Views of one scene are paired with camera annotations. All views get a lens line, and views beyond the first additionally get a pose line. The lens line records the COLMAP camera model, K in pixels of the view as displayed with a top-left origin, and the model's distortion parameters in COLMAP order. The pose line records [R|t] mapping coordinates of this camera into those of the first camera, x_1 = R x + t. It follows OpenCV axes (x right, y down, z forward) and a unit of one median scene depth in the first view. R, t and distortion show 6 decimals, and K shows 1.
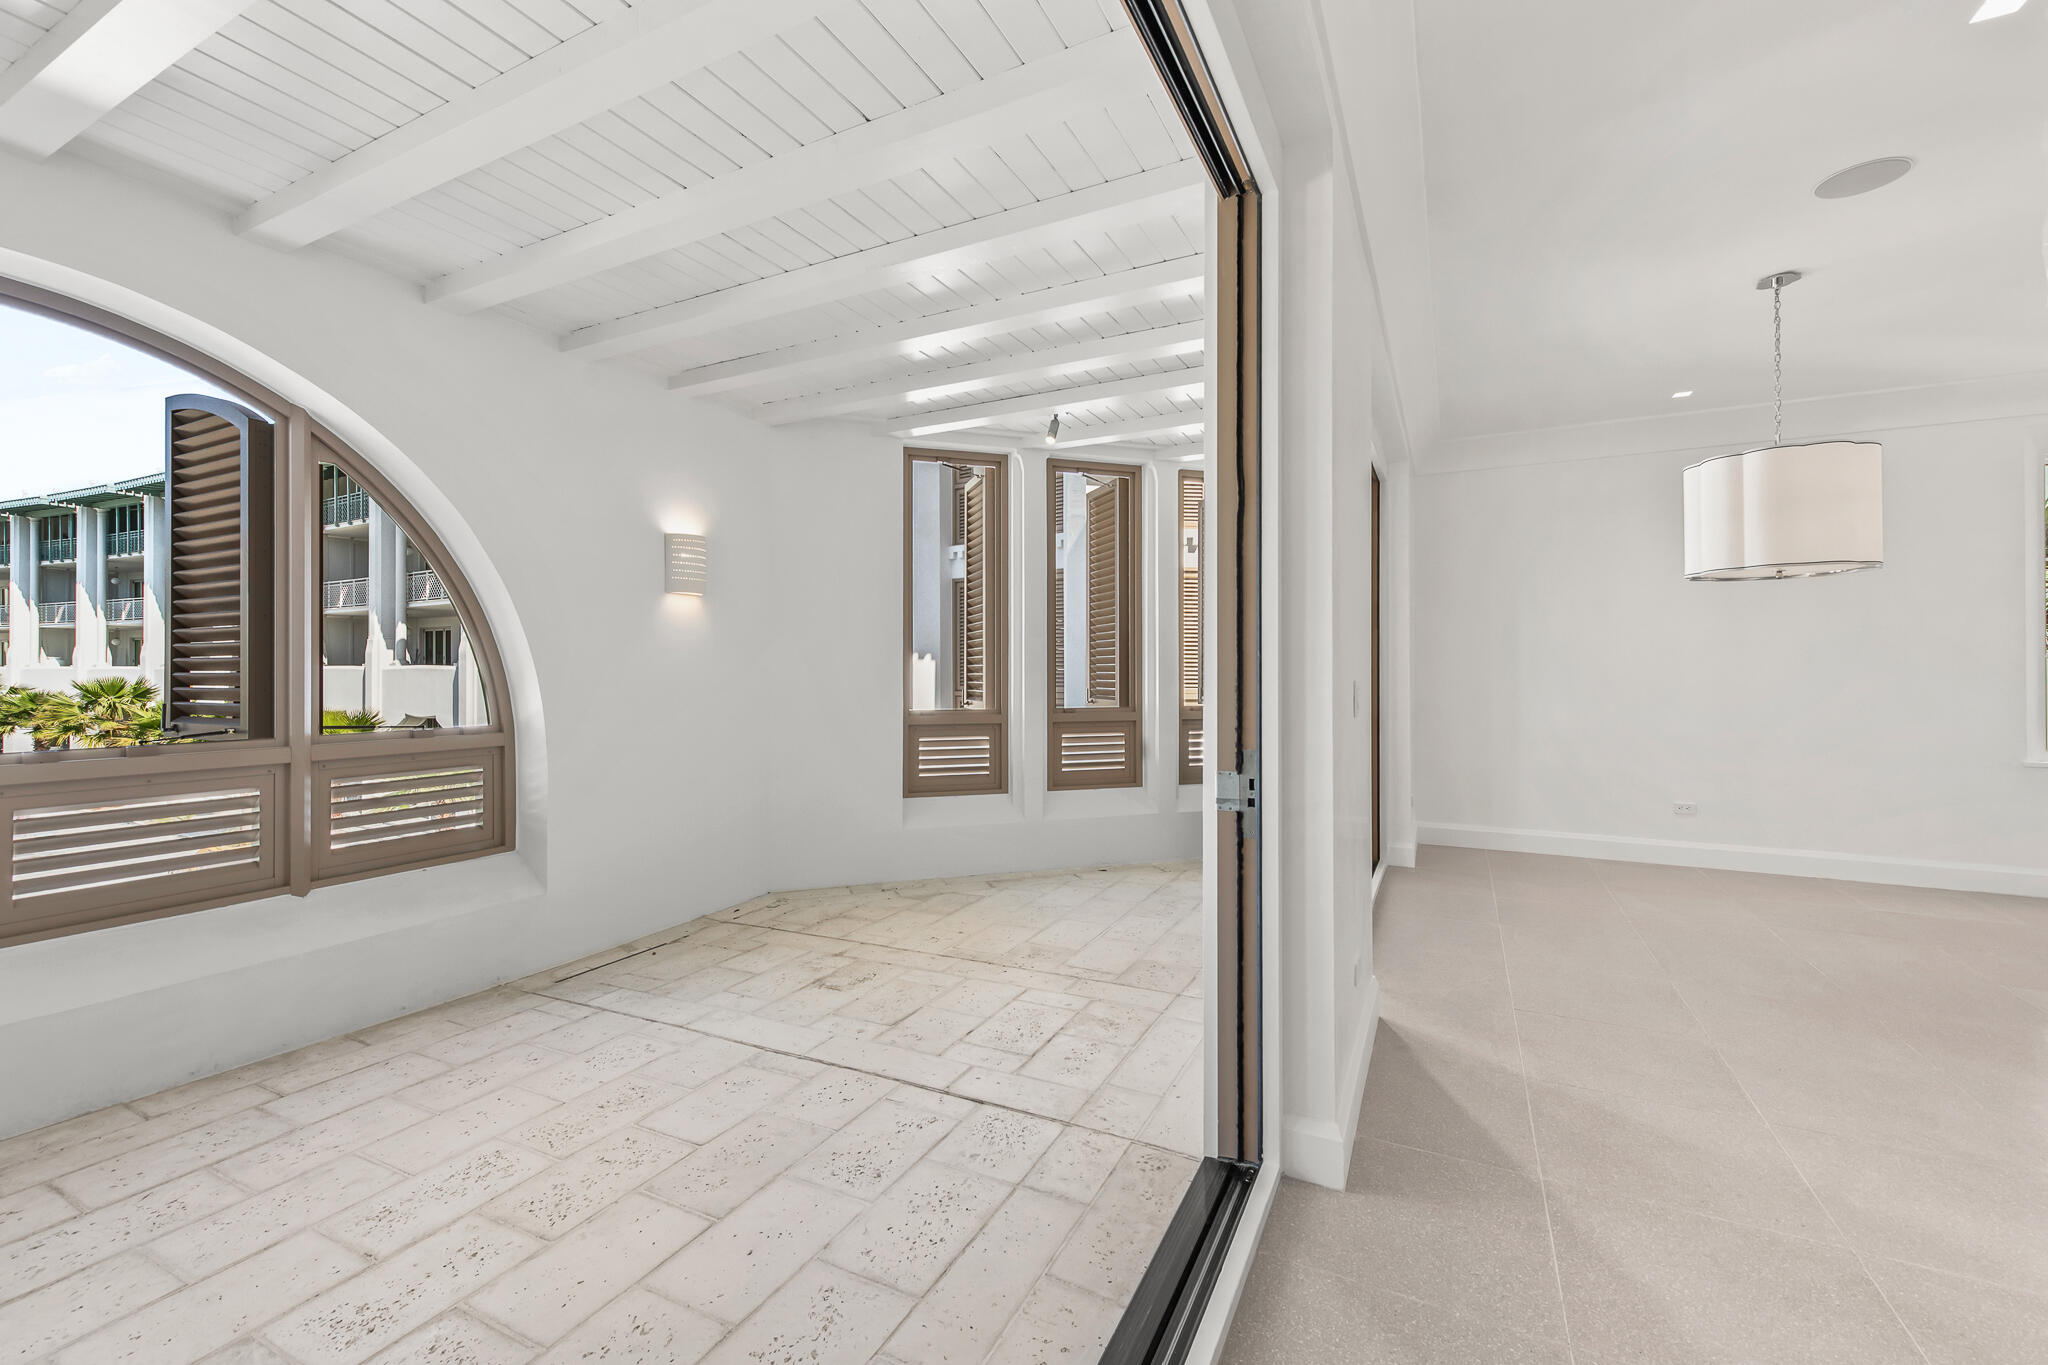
lens RADIAL K [[831.1, 0, 1021.5], [0, 831.1, 670.2], [0, 0, 1]] dist [0.002013, 0.000309]
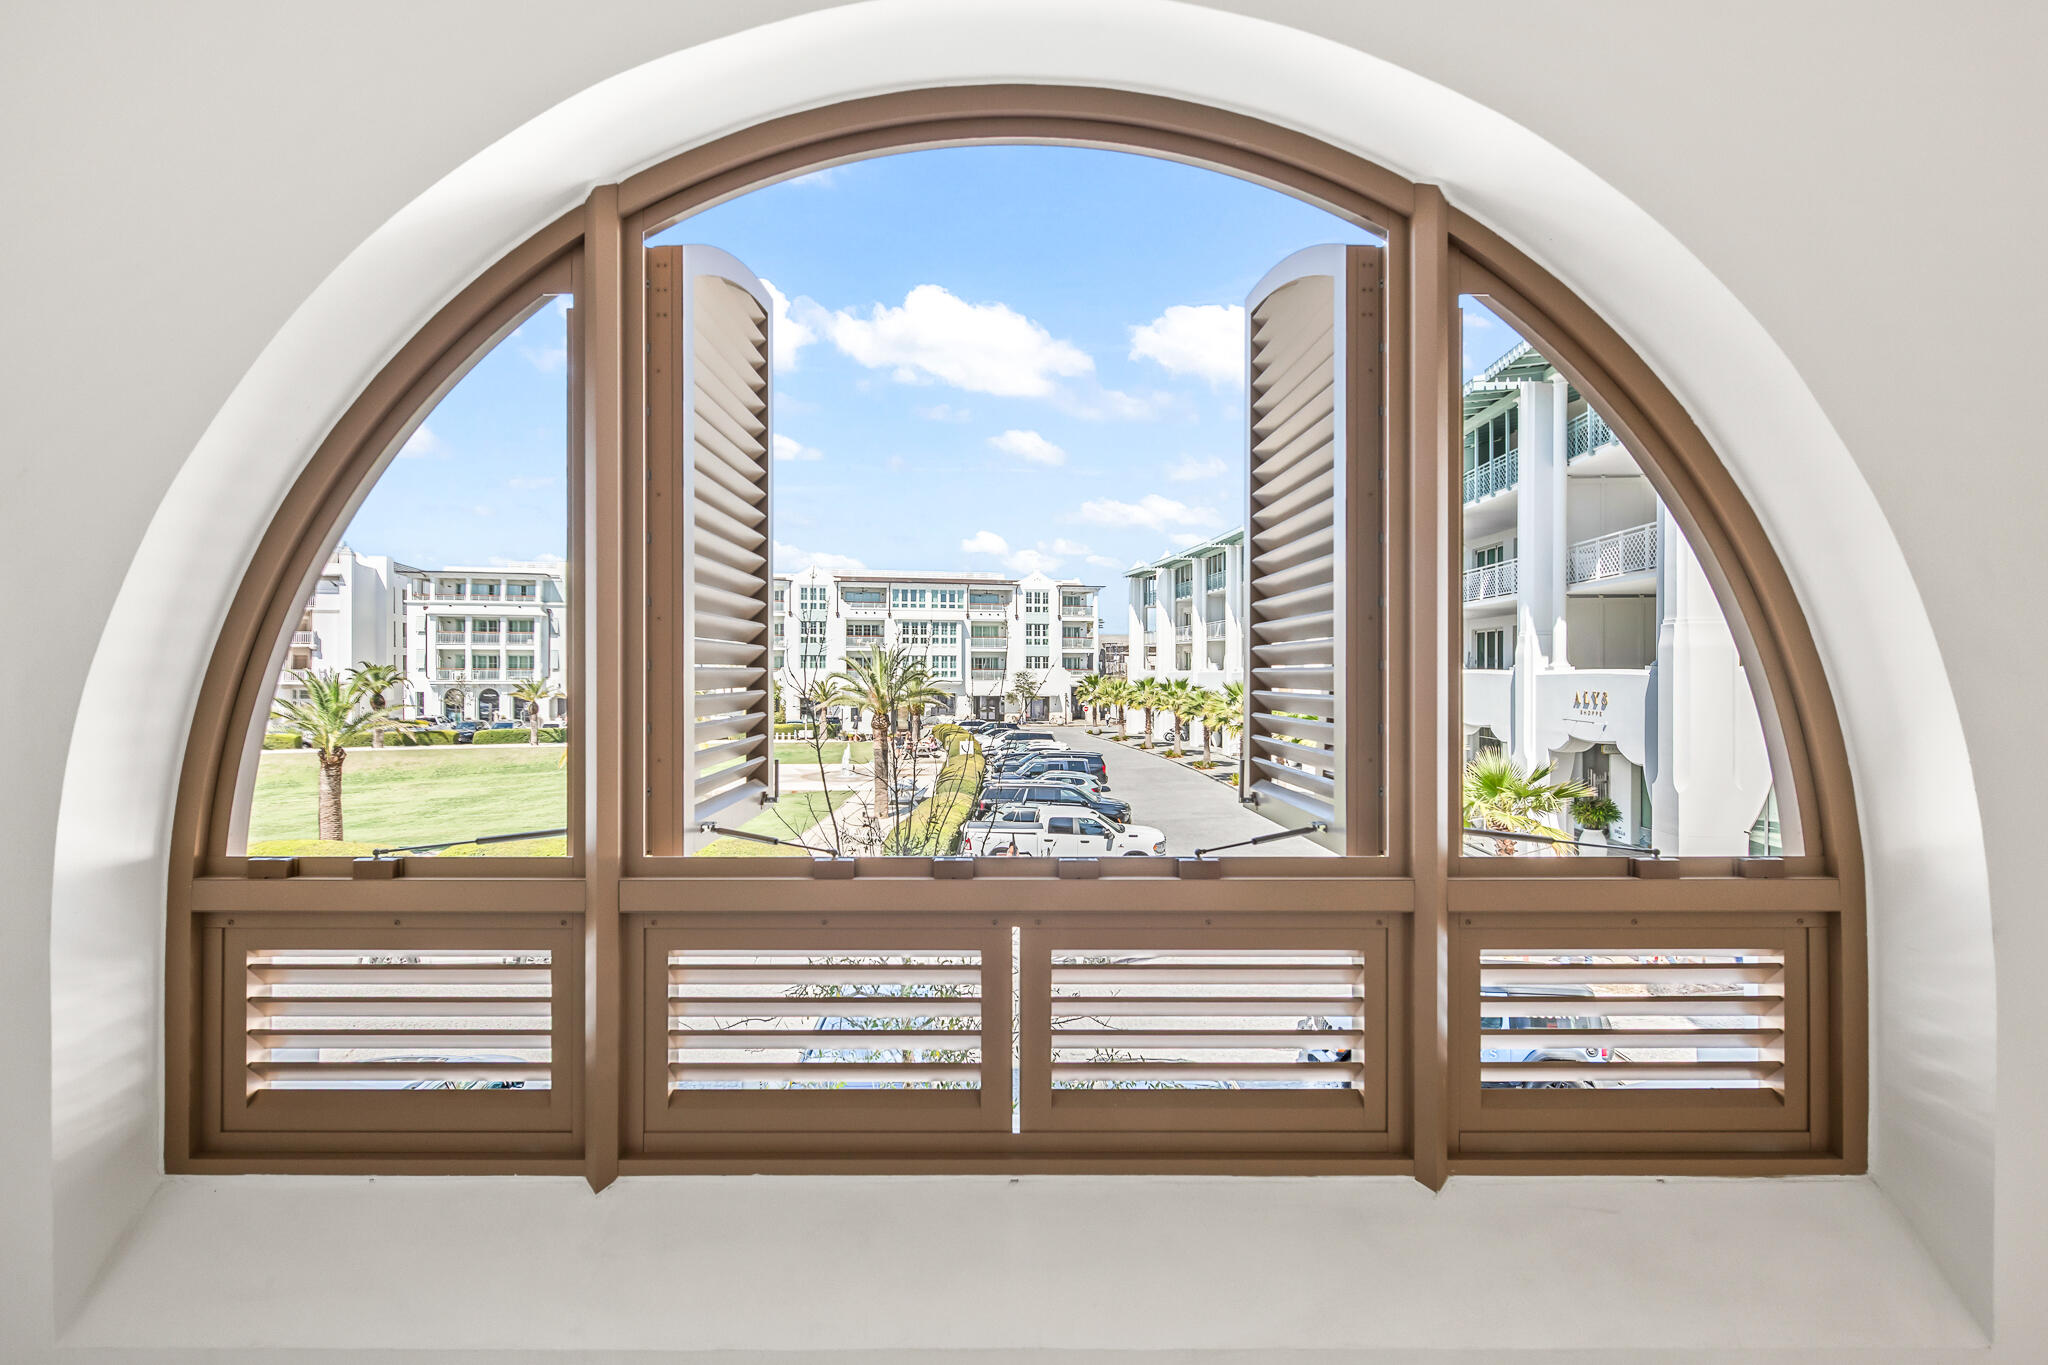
lens RADIAL K [[913.2, 0, 1008.0], [0, 913.2, 673.3], [0, 0, 1]] dist [0.003782, -0.000146]
pose [[0.466358, -0.000267, -0.884596, -0.419118], [0.002570, 0.999996, 0.001054, -0.026139], [0.884592, -0.002765, 0.466357, 0.438944]]
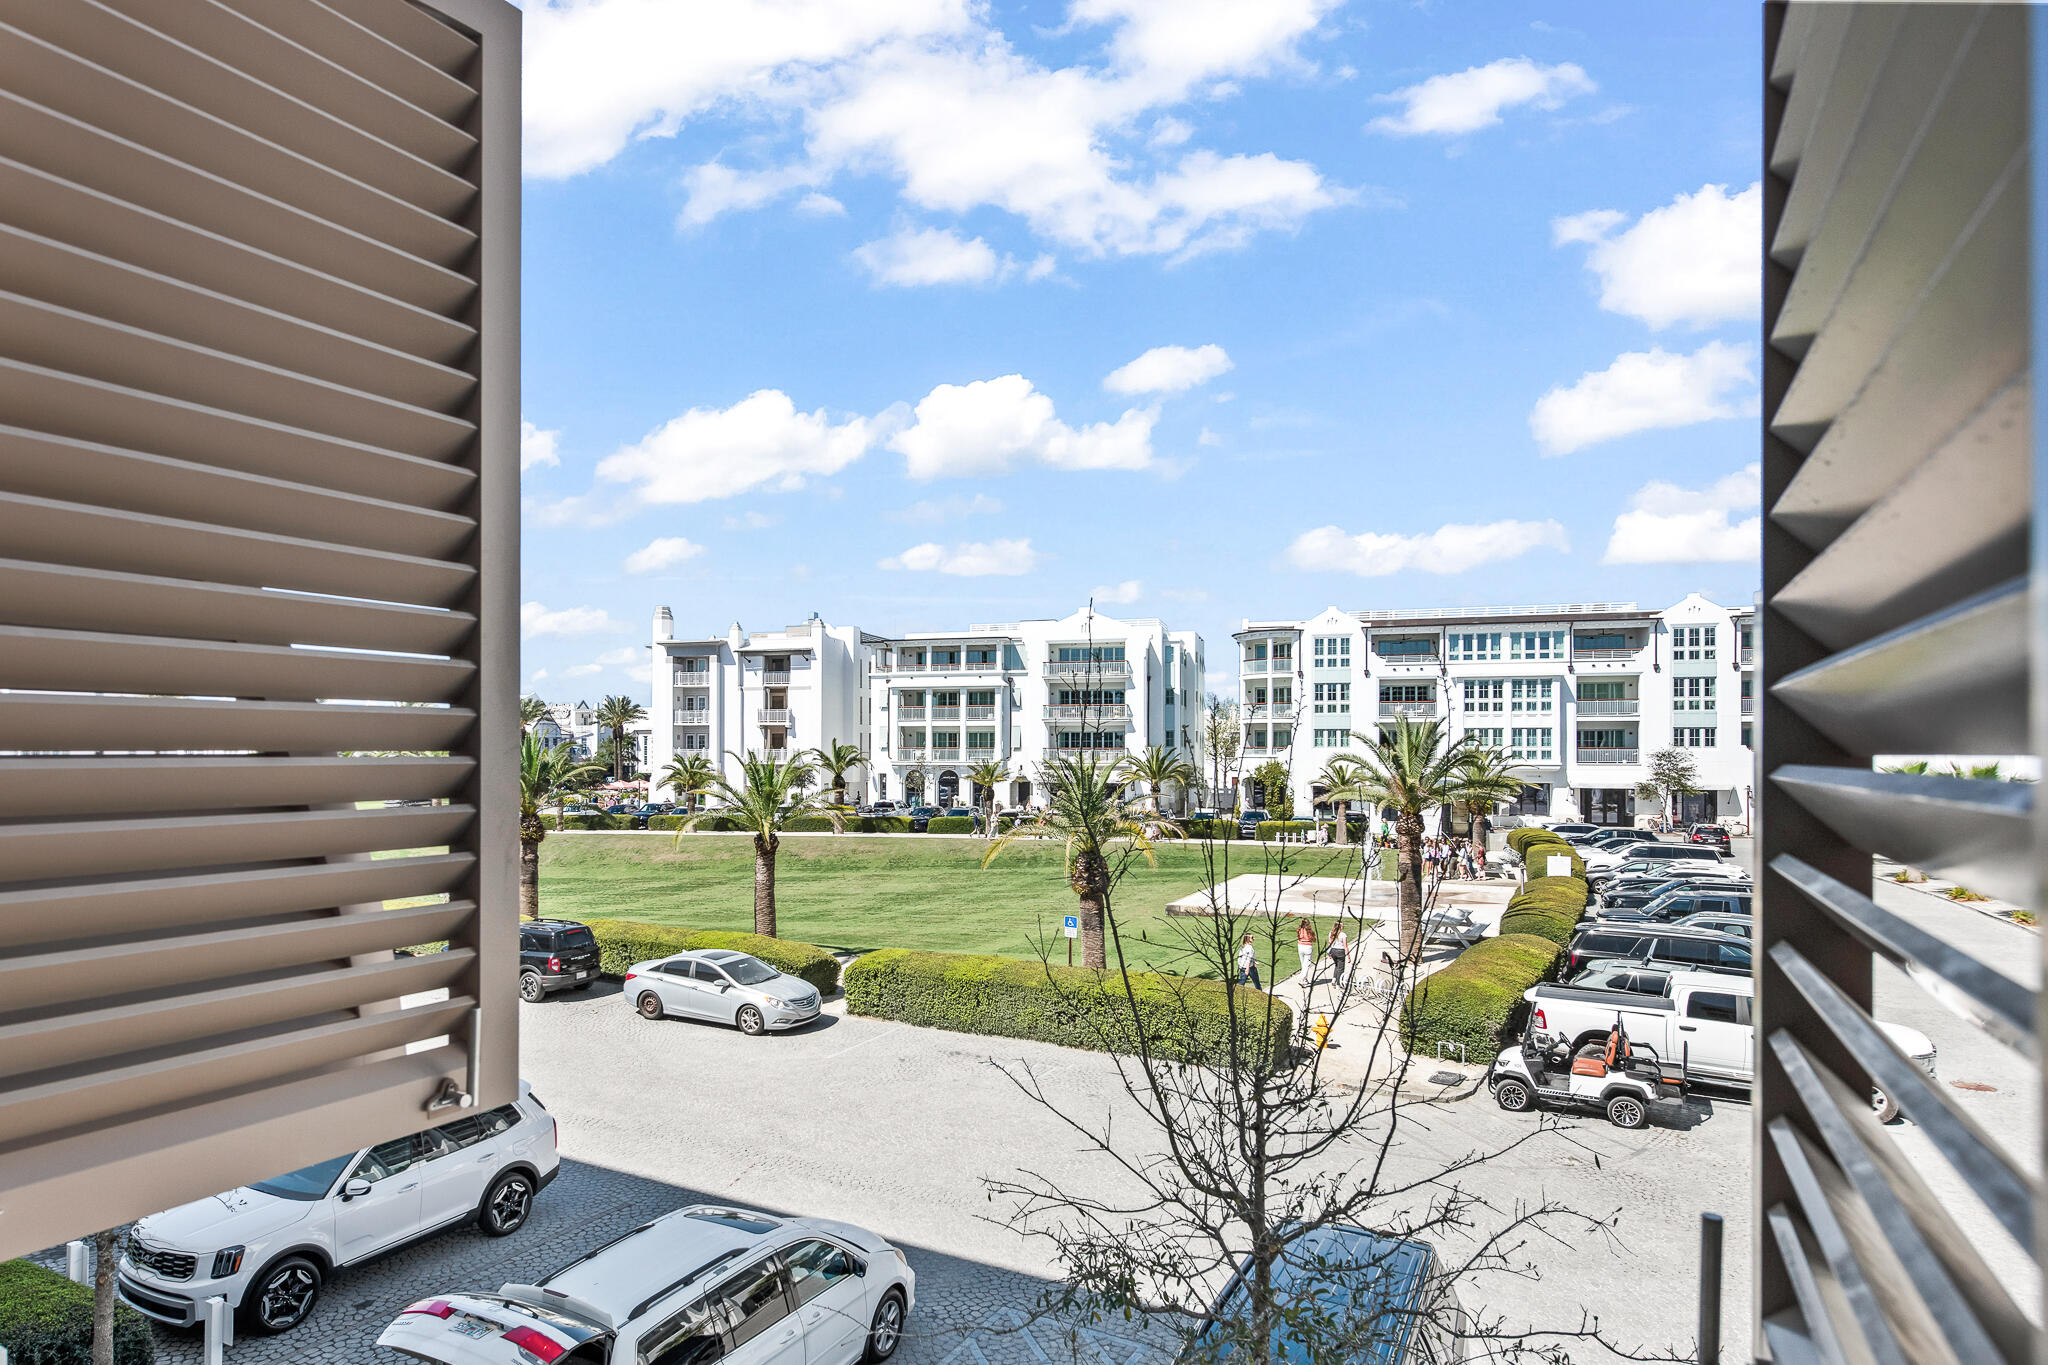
lens RADIAL K [[1101.5, 0, 1027.0], [0, 1101.5, 748.1], [0, 0, 1]] dist [0.001203, 0.000429]
pose [[-0.064629, 0.001840, -0.997908, -2.070901], [0.000446, 0.999998, 0.001815, -0.148719], [0.997909, -0.000328, -0.064630, 2.369556]]
